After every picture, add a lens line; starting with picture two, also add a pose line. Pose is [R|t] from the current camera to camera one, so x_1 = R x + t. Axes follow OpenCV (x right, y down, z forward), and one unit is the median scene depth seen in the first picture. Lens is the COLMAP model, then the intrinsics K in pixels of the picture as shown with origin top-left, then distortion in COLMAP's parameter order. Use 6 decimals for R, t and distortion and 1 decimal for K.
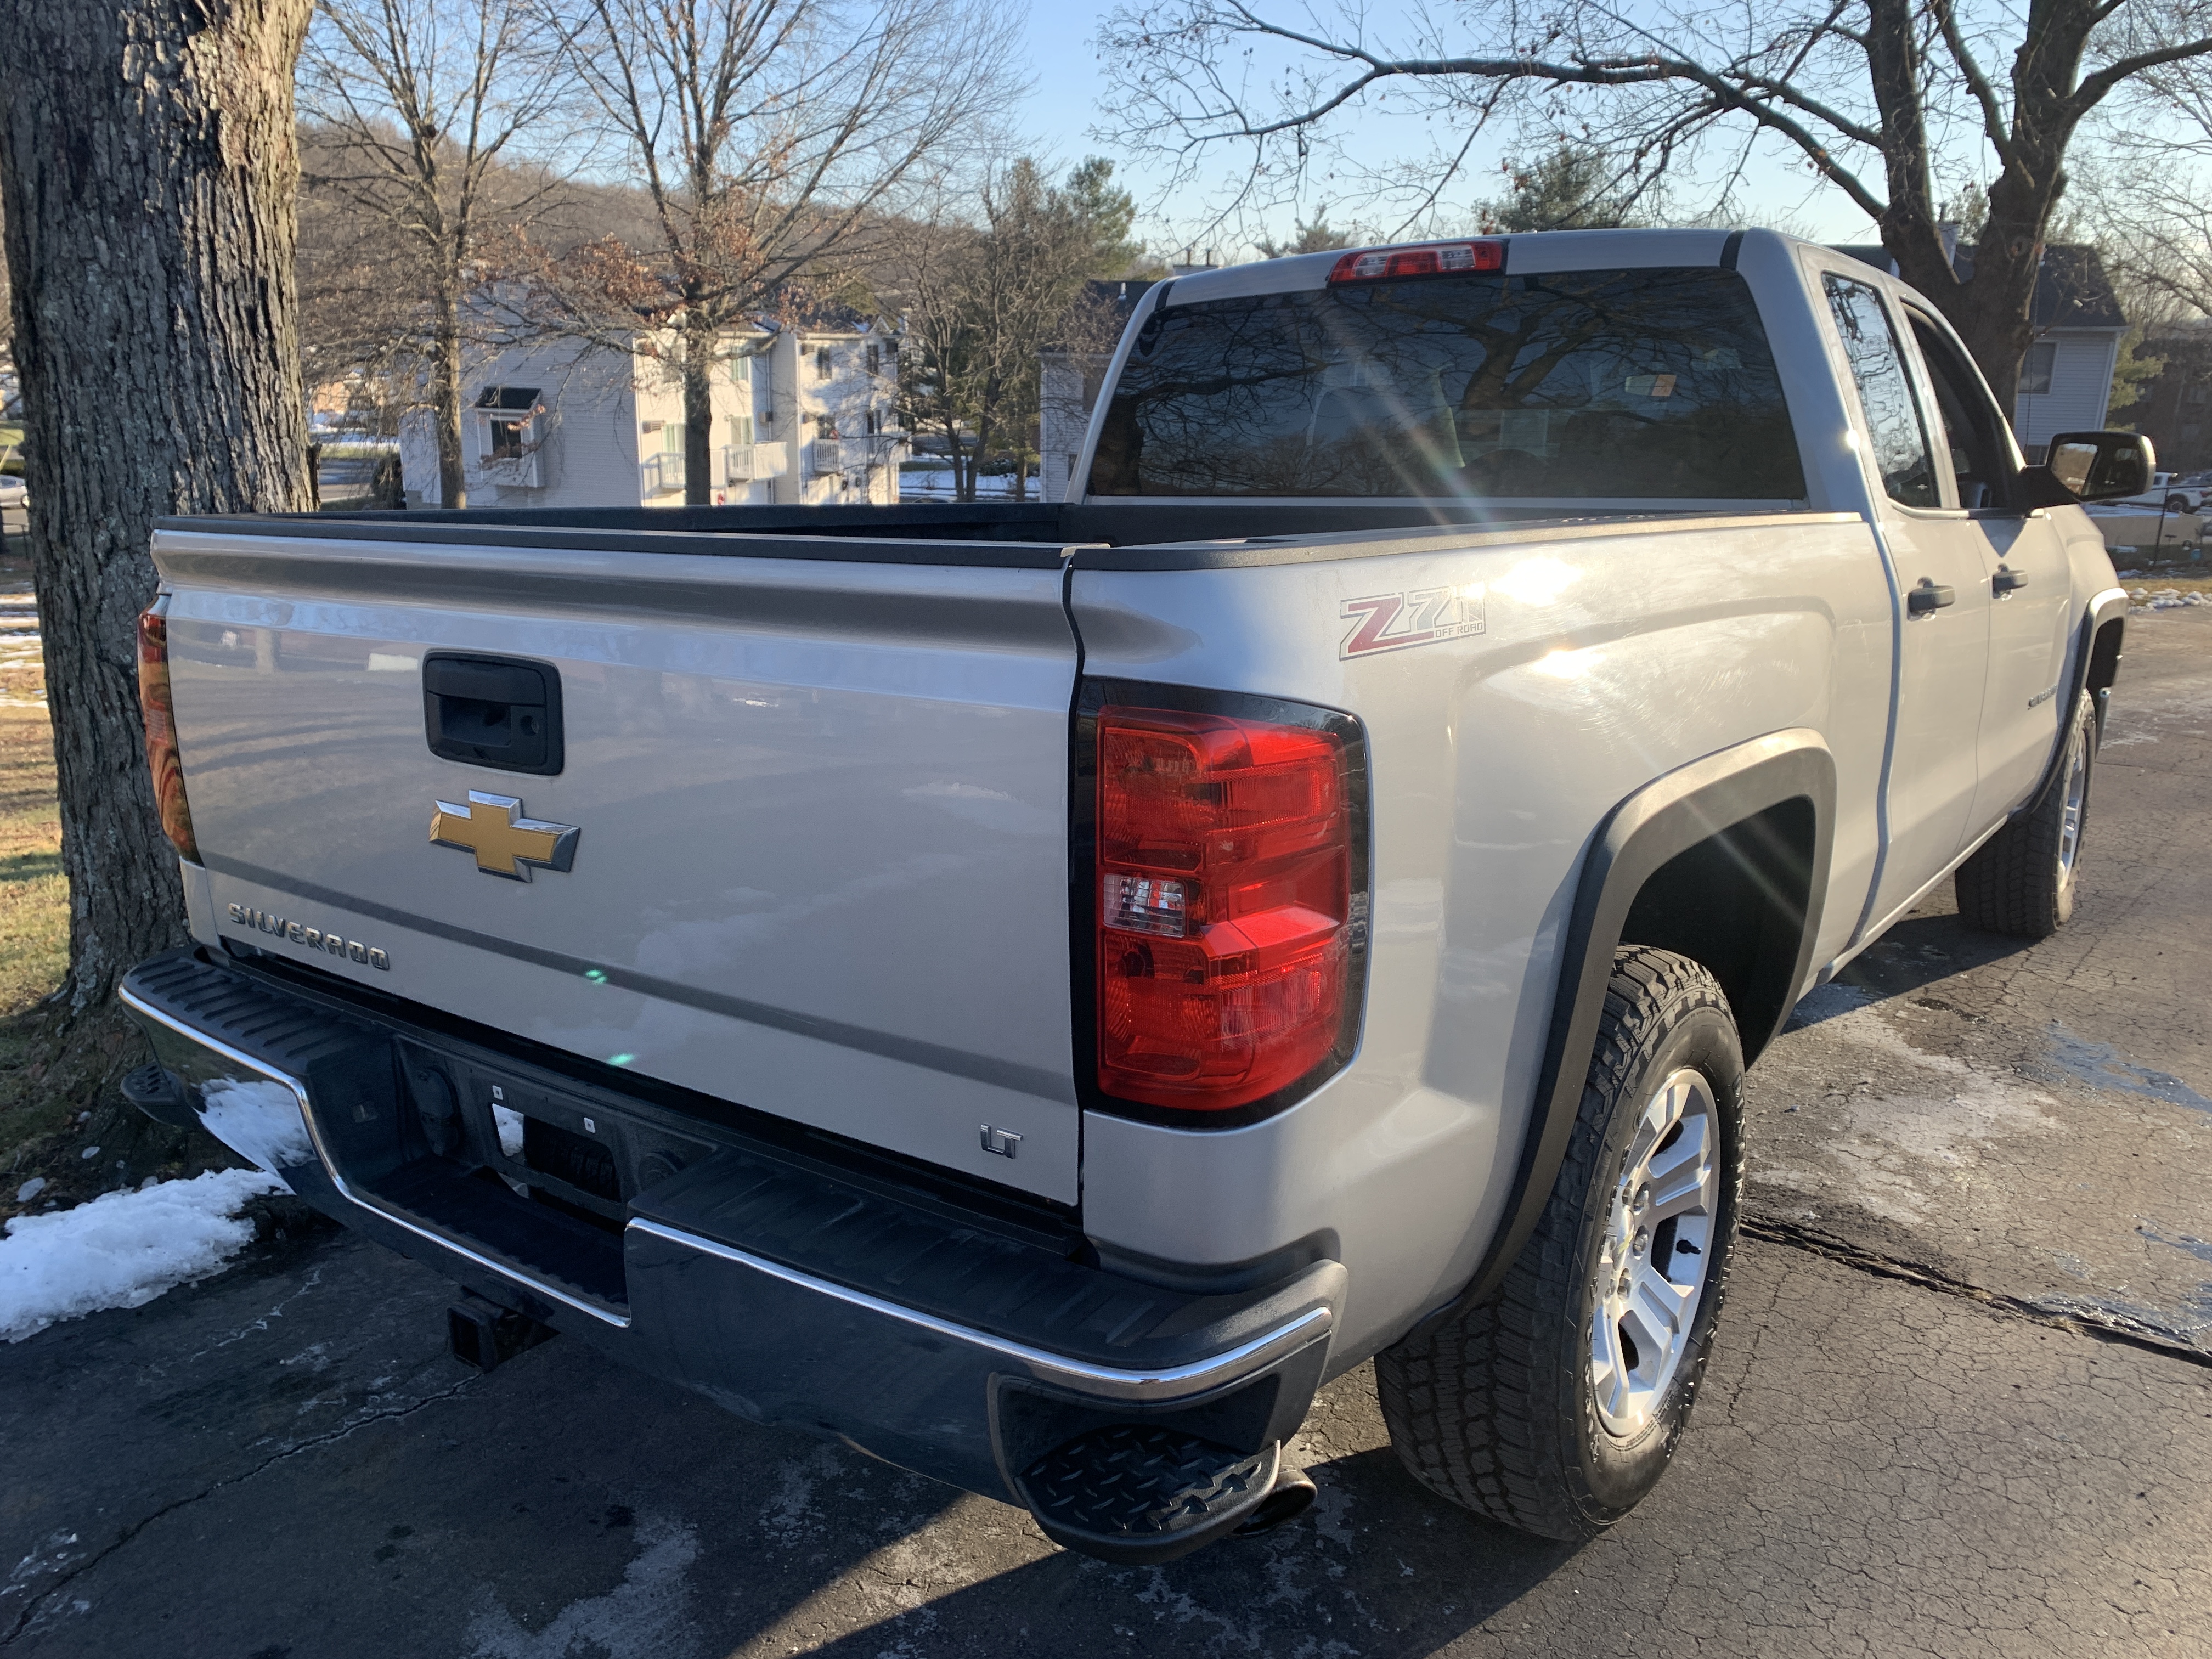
lens RADIAL K [[1675.8, 0, 1101.3], [0, 1675.8, 796.3], [0, 0, 1]] dist [0.024907, -0.018624]
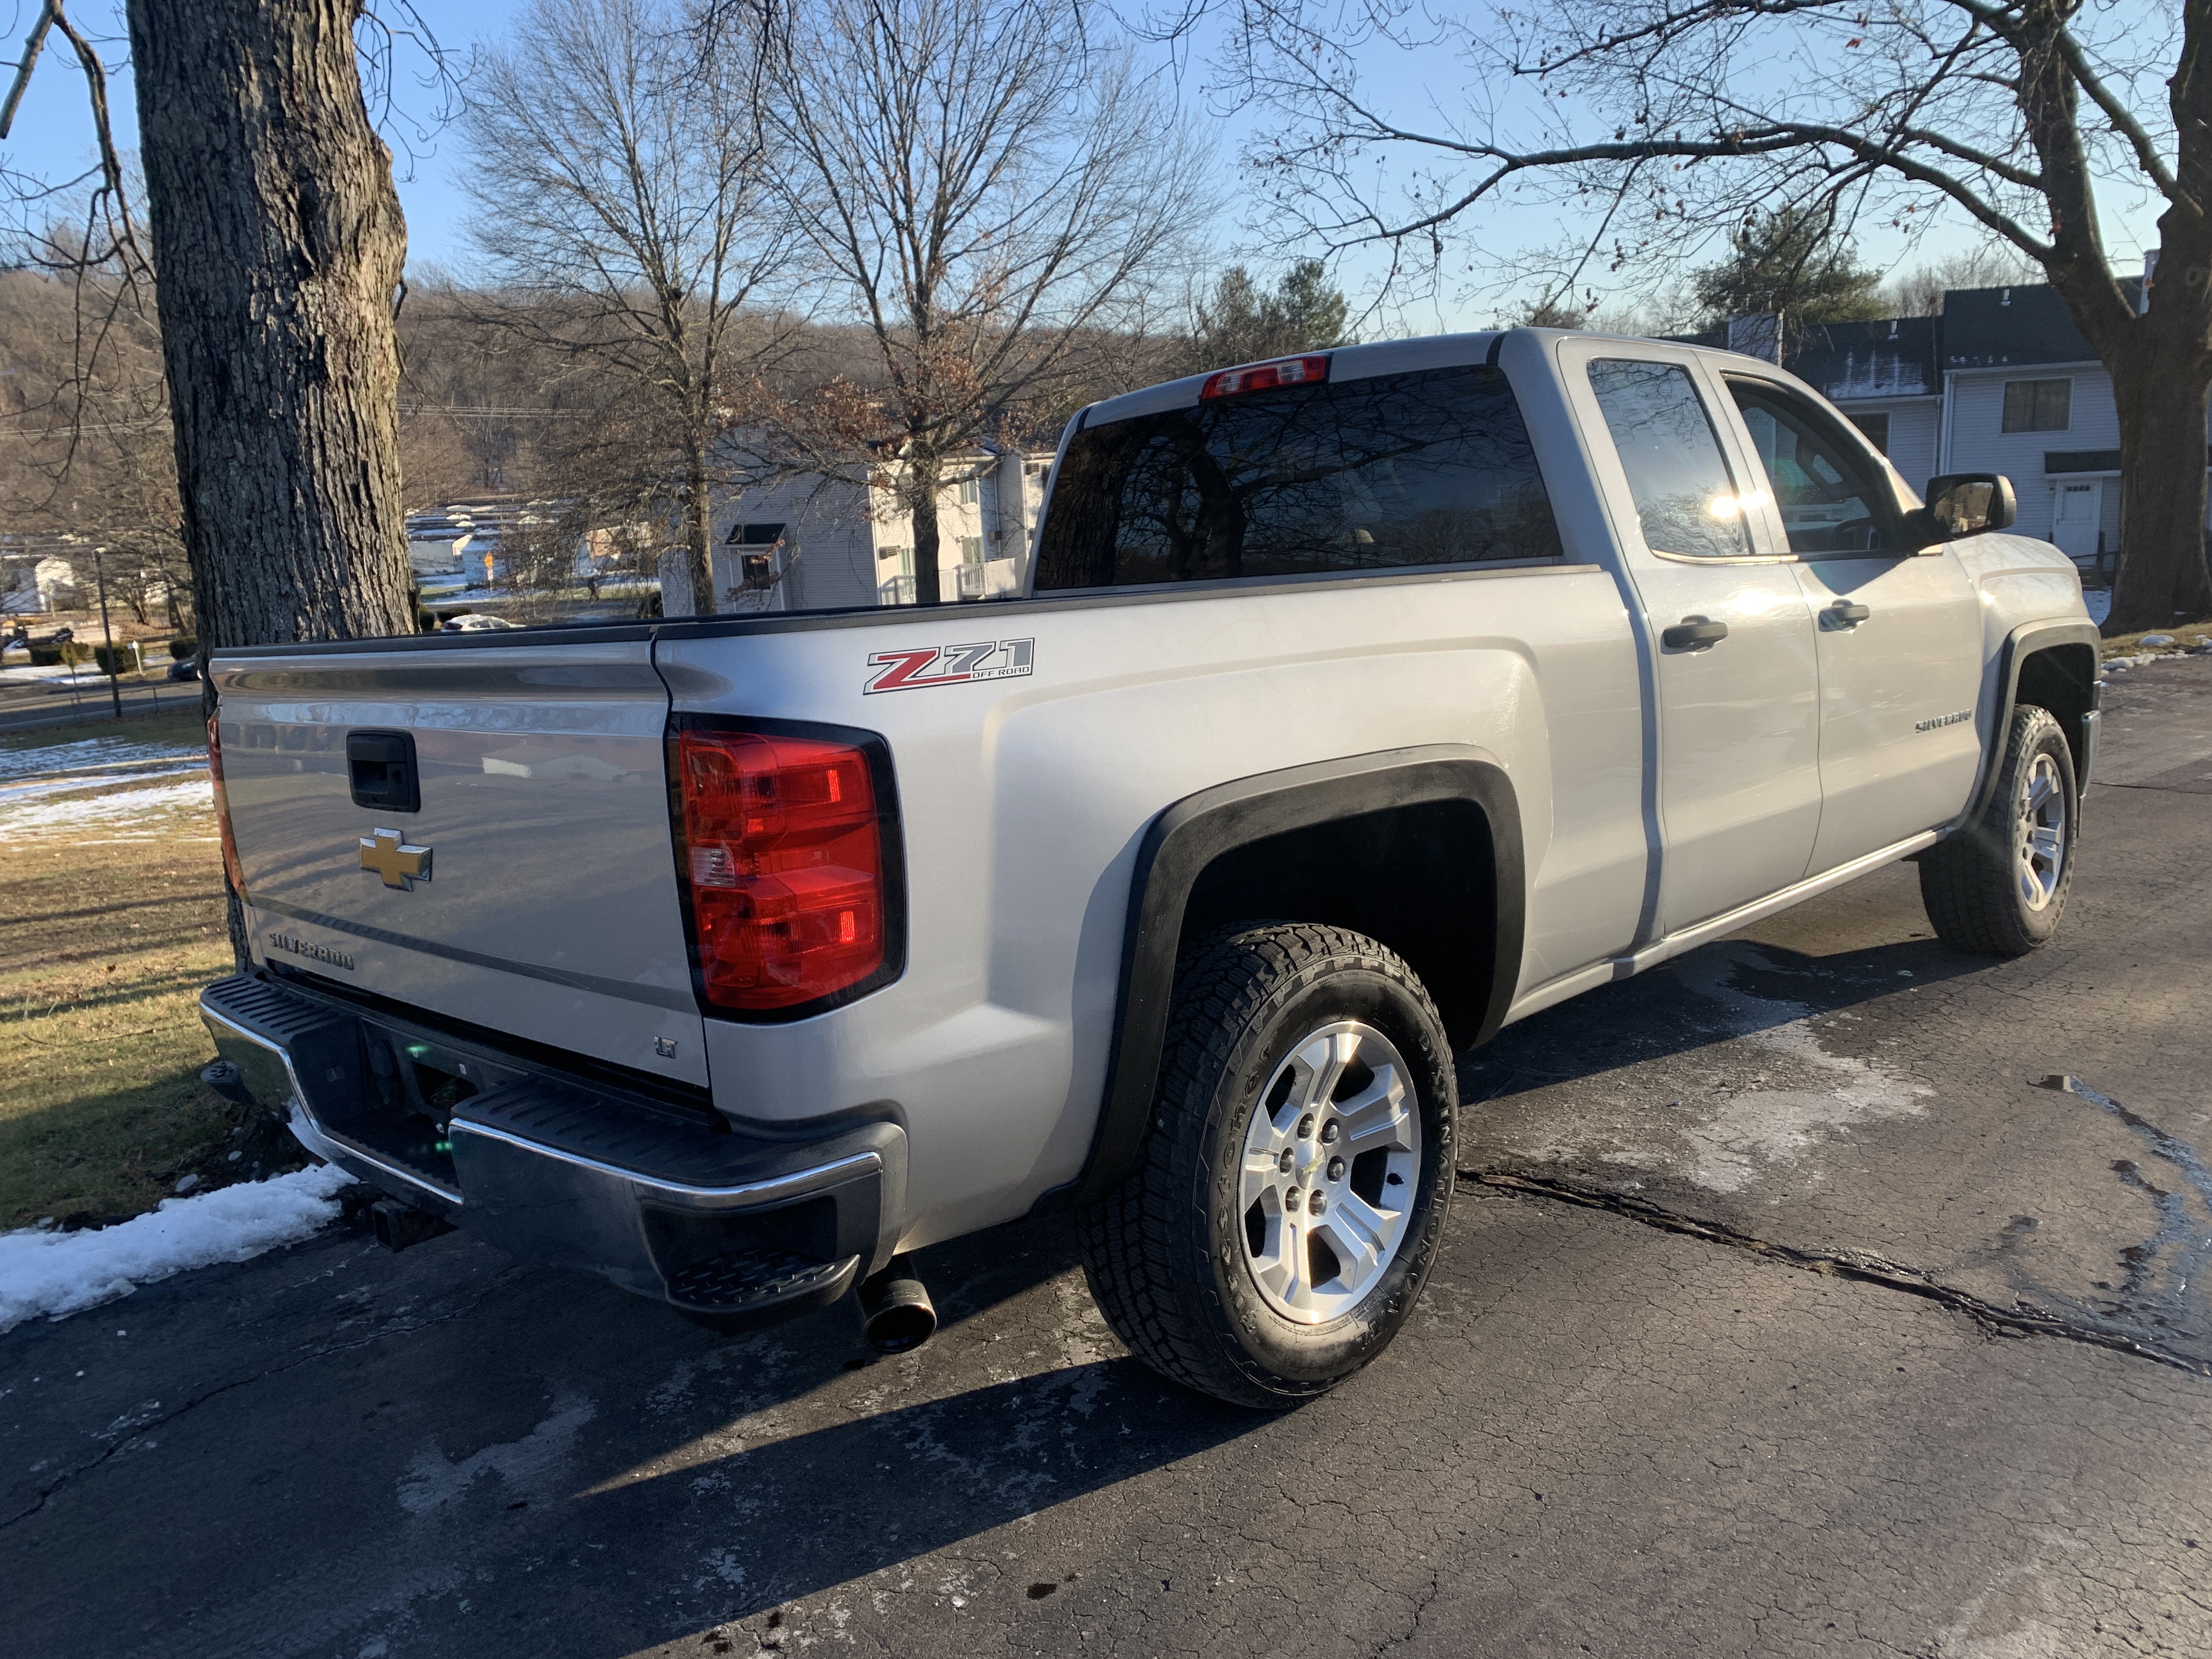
lens RADIAL K [[1663.2, 0, 1101.5], [0, 1663.2, 799.0], [0, 0, 1]] dist [0.023204, -0.018543]
pose [[0.989041, -0.045140, -0.140569, 0.226497], [0.037244, 0.997604, -0.058305, 0.041489], [0.142864, 0.052431, 0.988353, -0.154556]]
